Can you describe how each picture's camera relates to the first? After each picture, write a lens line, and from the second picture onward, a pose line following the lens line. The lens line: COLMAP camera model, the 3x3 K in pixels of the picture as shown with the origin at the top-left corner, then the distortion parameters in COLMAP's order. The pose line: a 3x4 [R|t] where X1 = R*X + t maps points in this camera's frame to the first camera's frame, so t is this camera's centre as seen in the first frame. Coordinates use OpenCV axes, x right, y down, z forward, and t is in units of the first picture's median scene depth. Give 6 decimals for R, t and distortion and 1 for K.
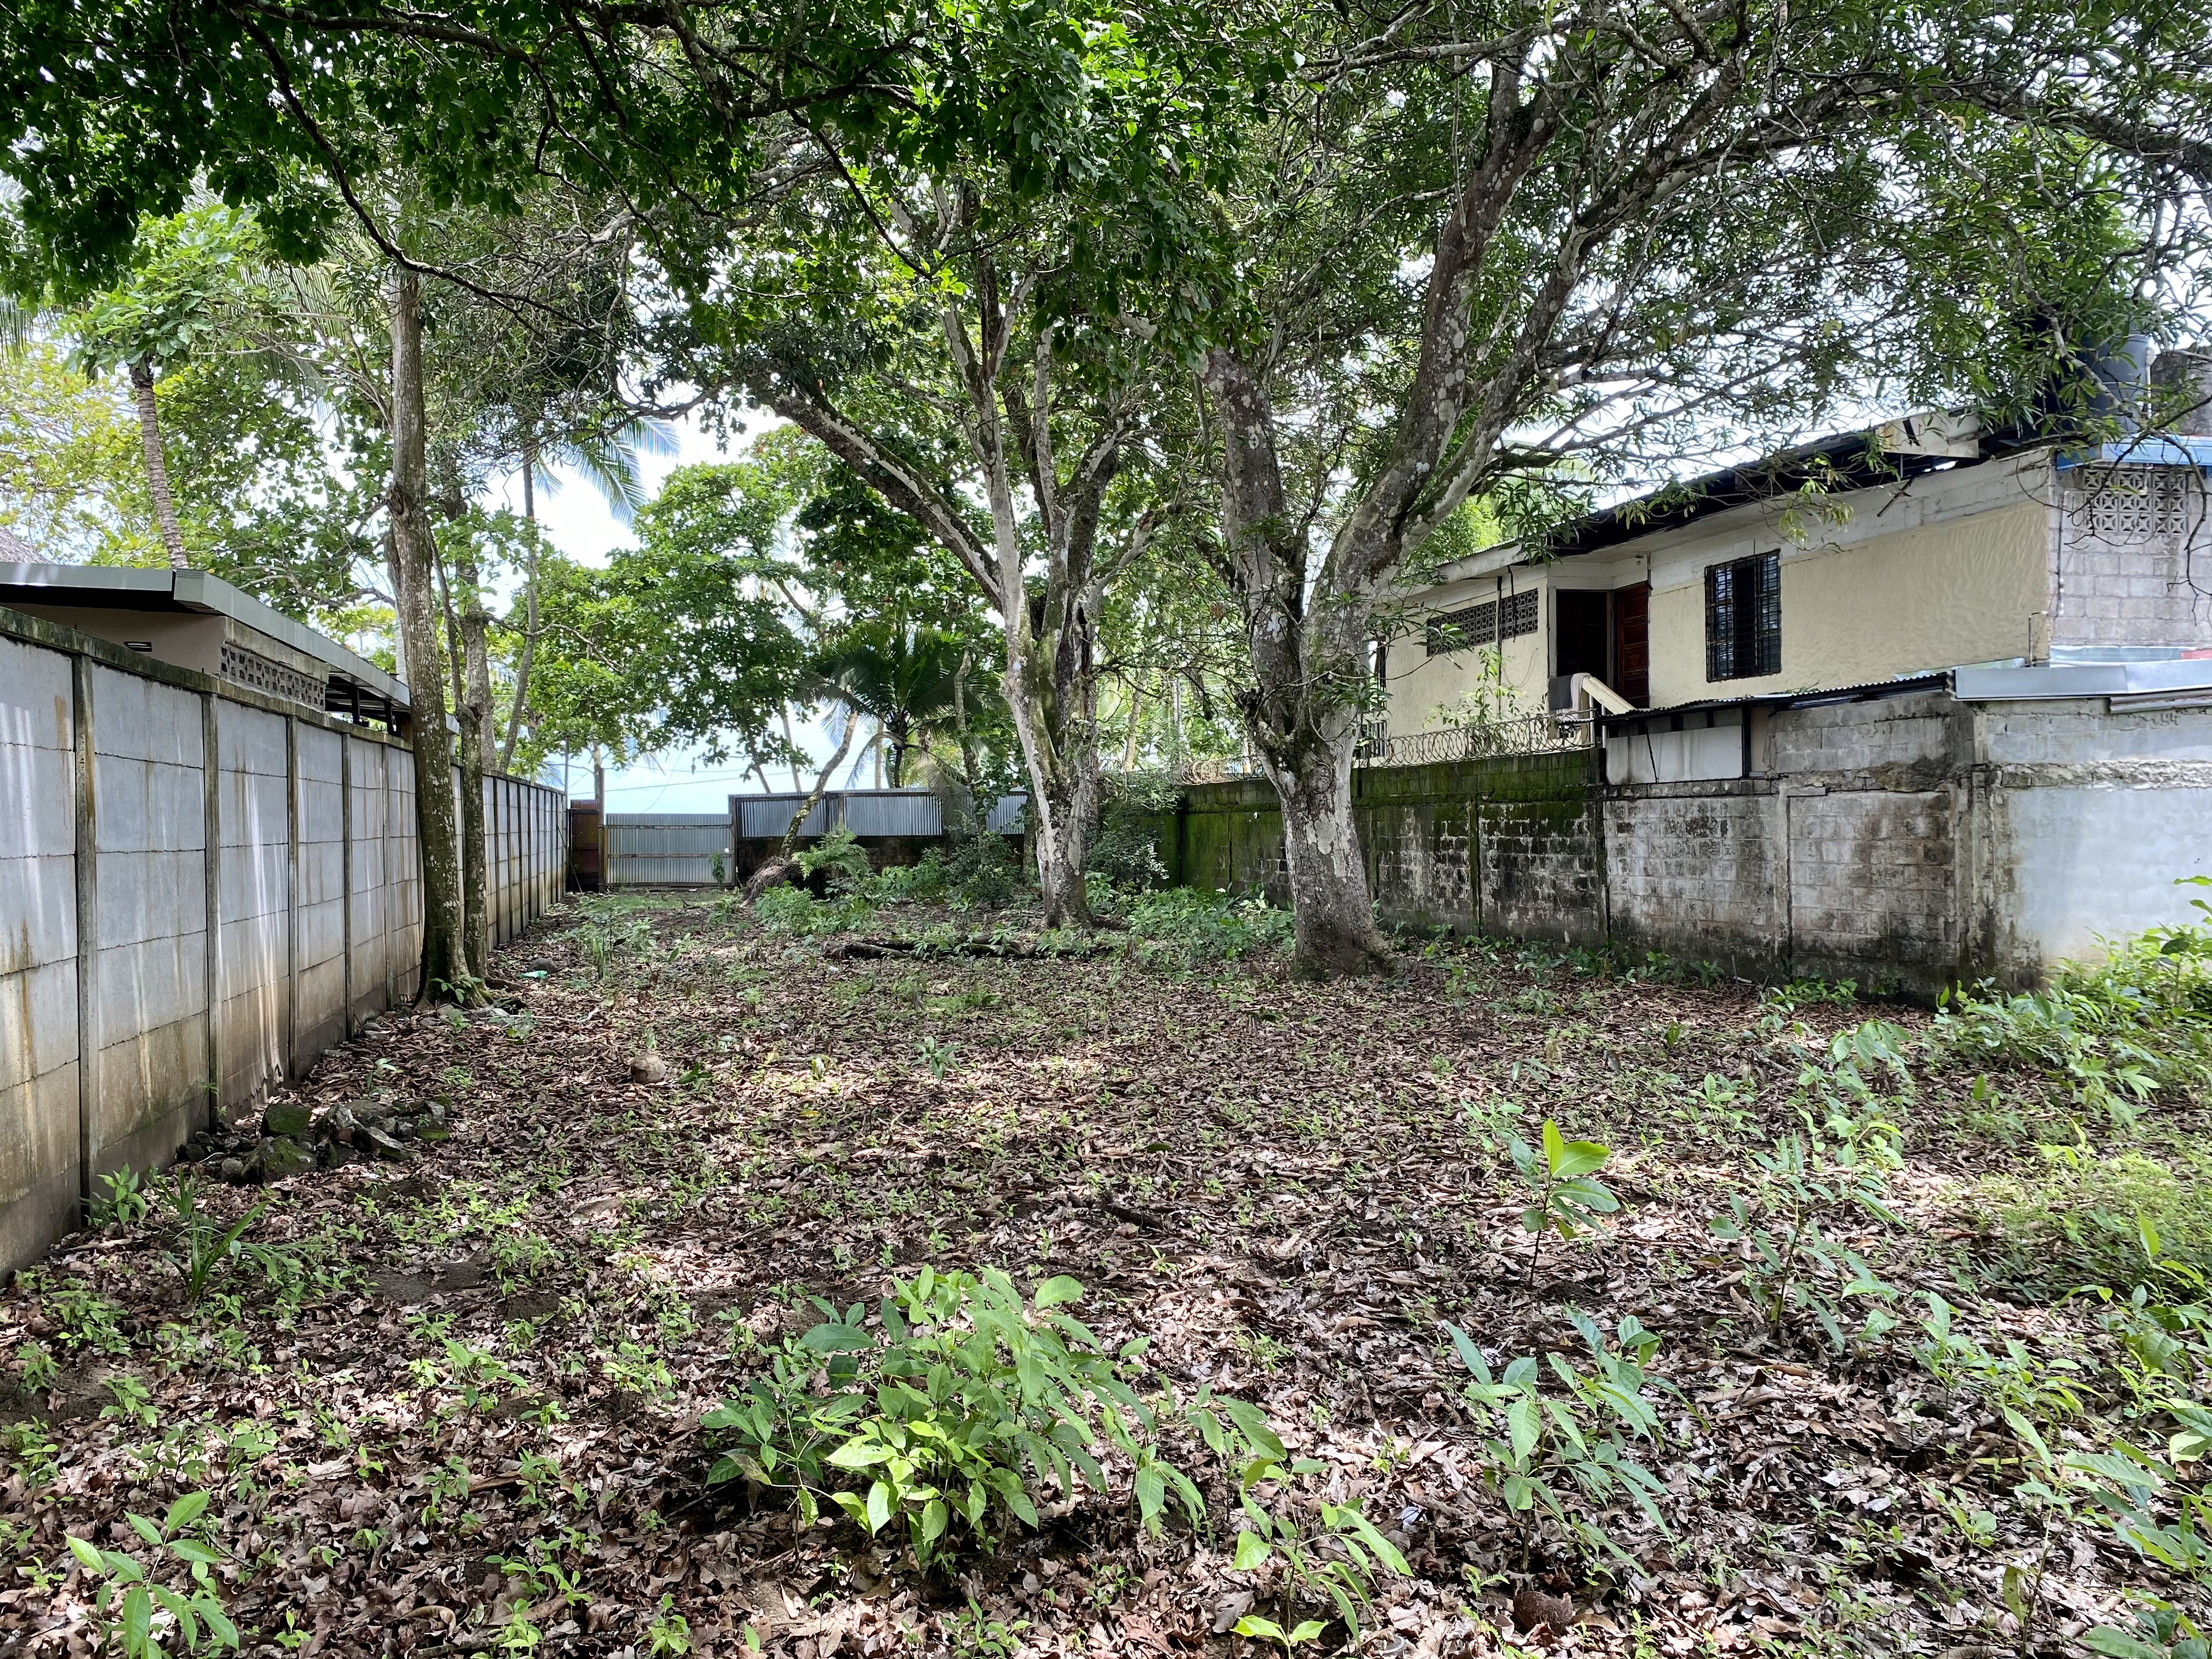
lens RADIAL K [[1672.4, 0, 1102.1], [0, 1672.4, 817.3], [0, 0, 1]] dist [-0.052580, 0.001212]
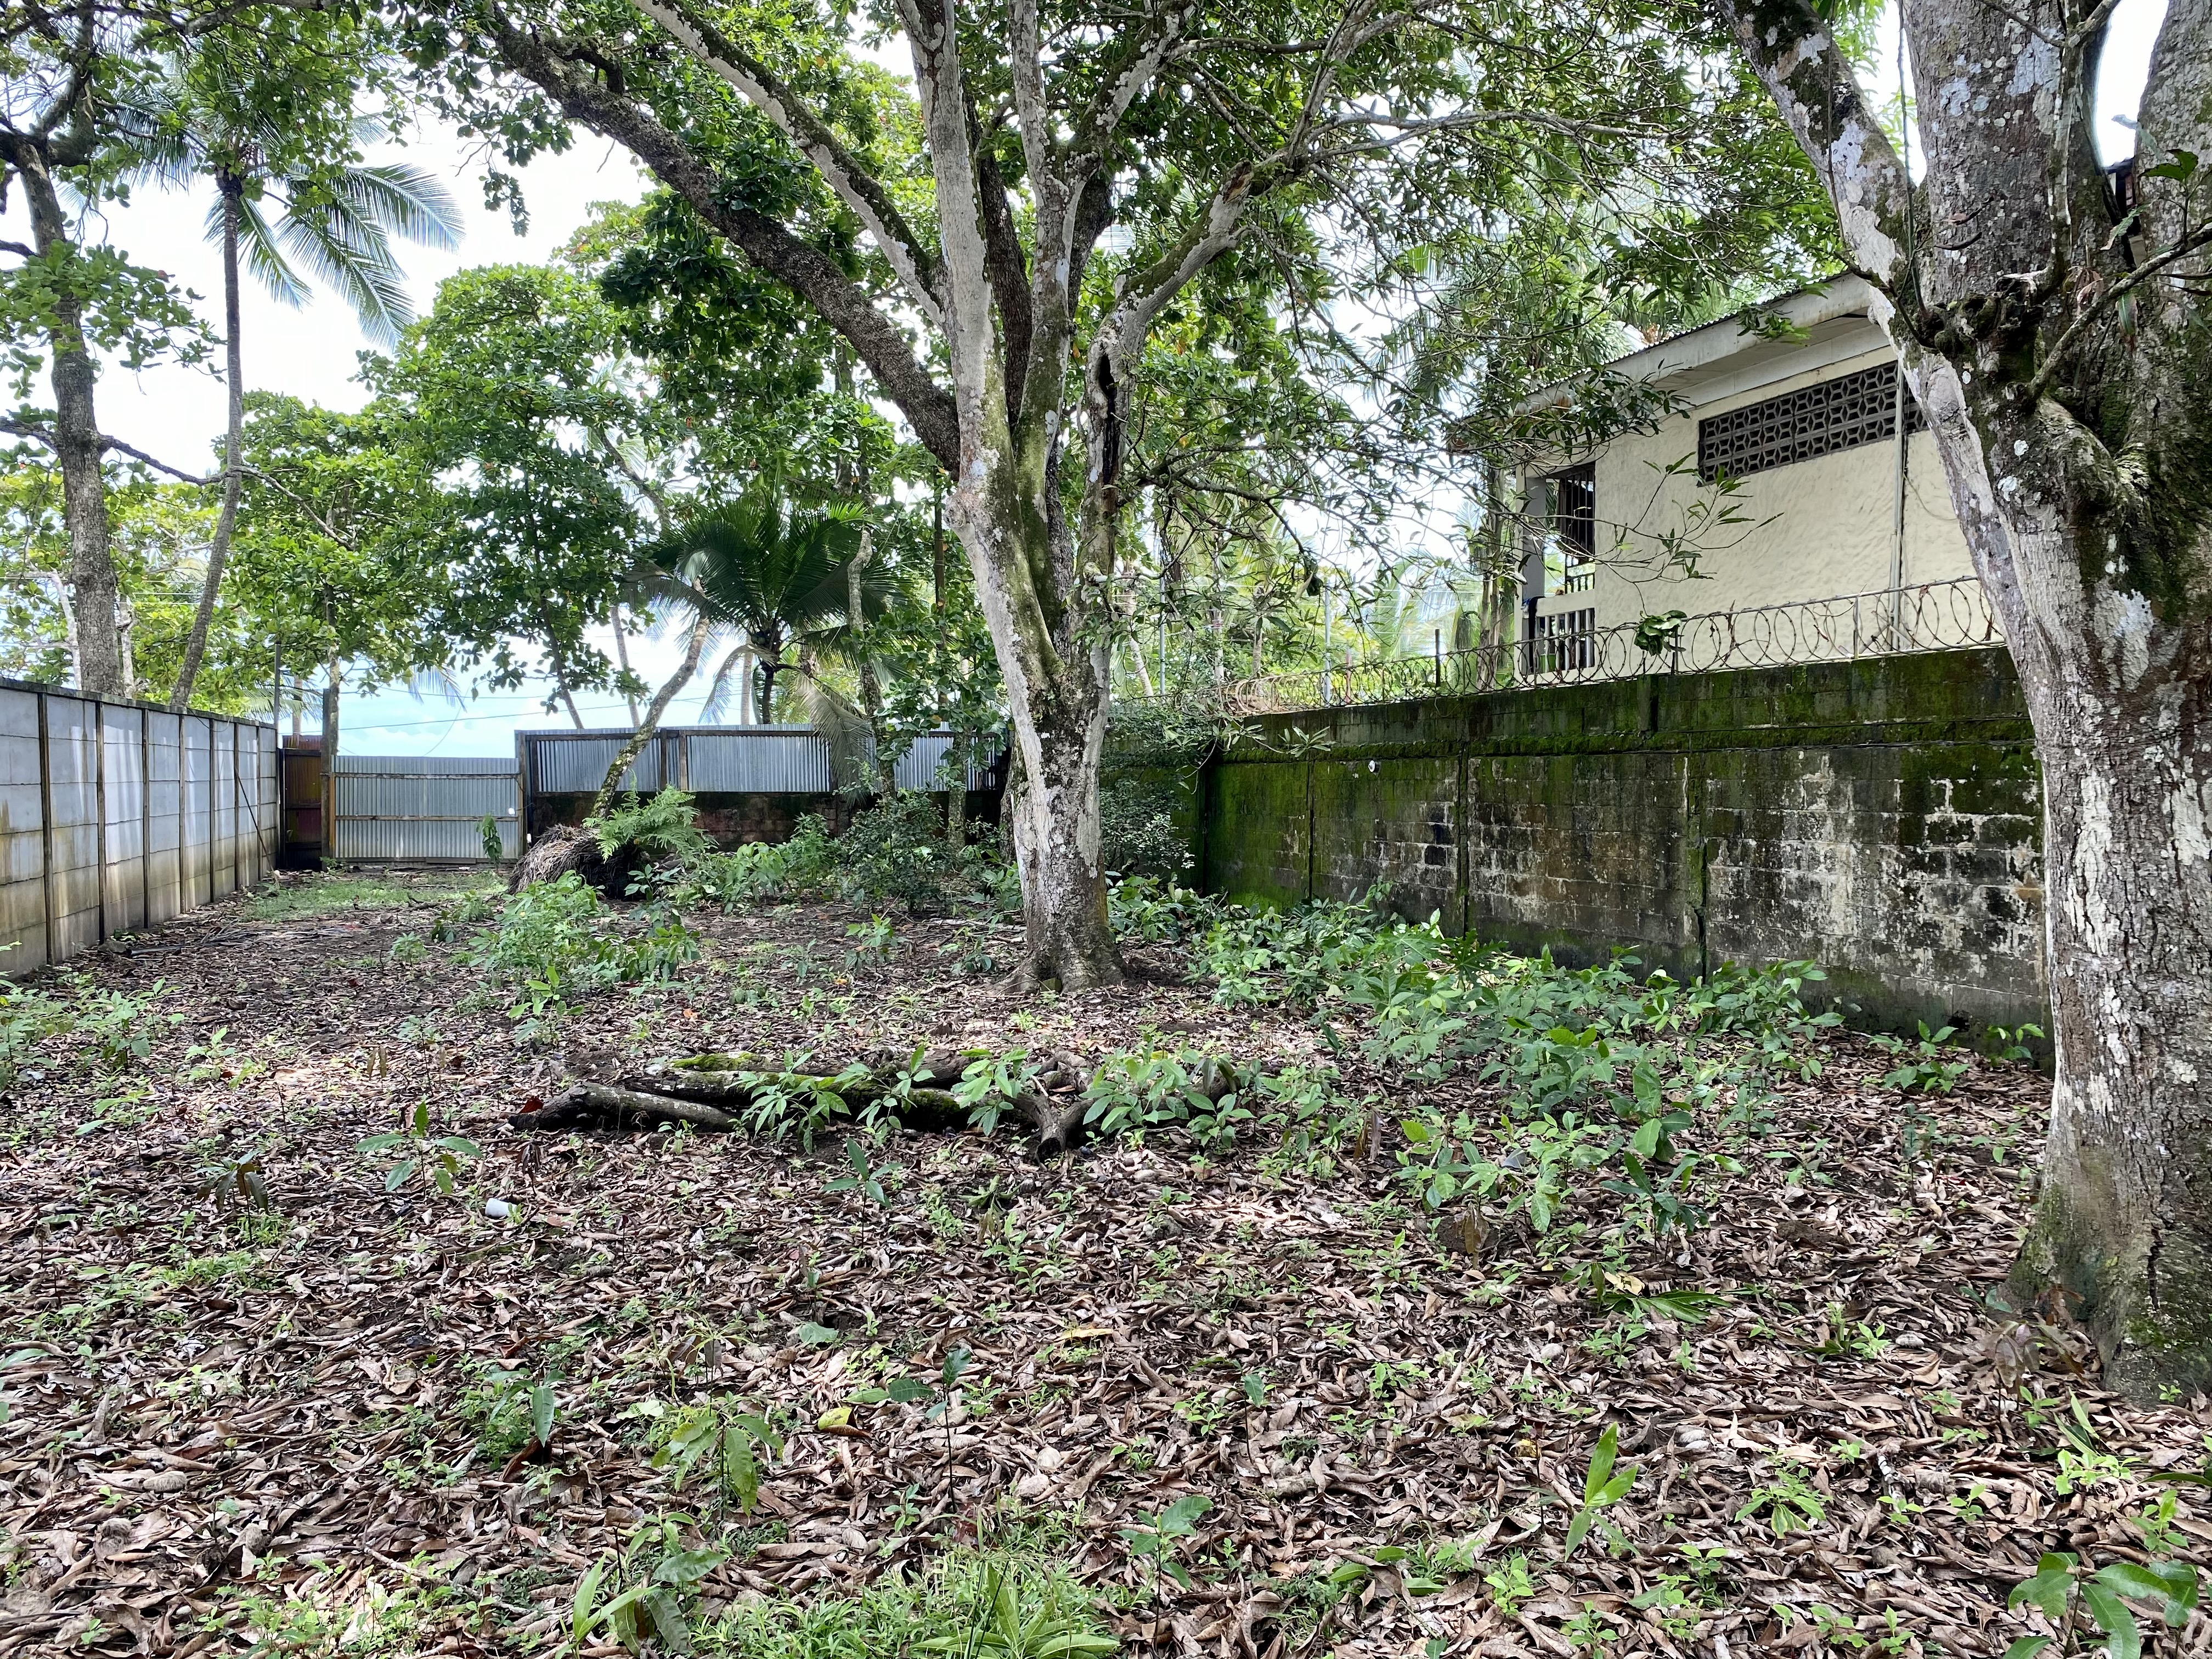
lens RADIAL K [[1672.4, 0, 1106.0], [0, 1672.4, 822.3], [0, 0, 1]] dist [-0.052580, 0.001212]
pose [[0.997655, 0.007134, 0.068072, -0.027012], [-0.009217, 0.999498, 0.030327, 0.001099], [-0.067821, -0.030883, 0.997219, 0.284841]]
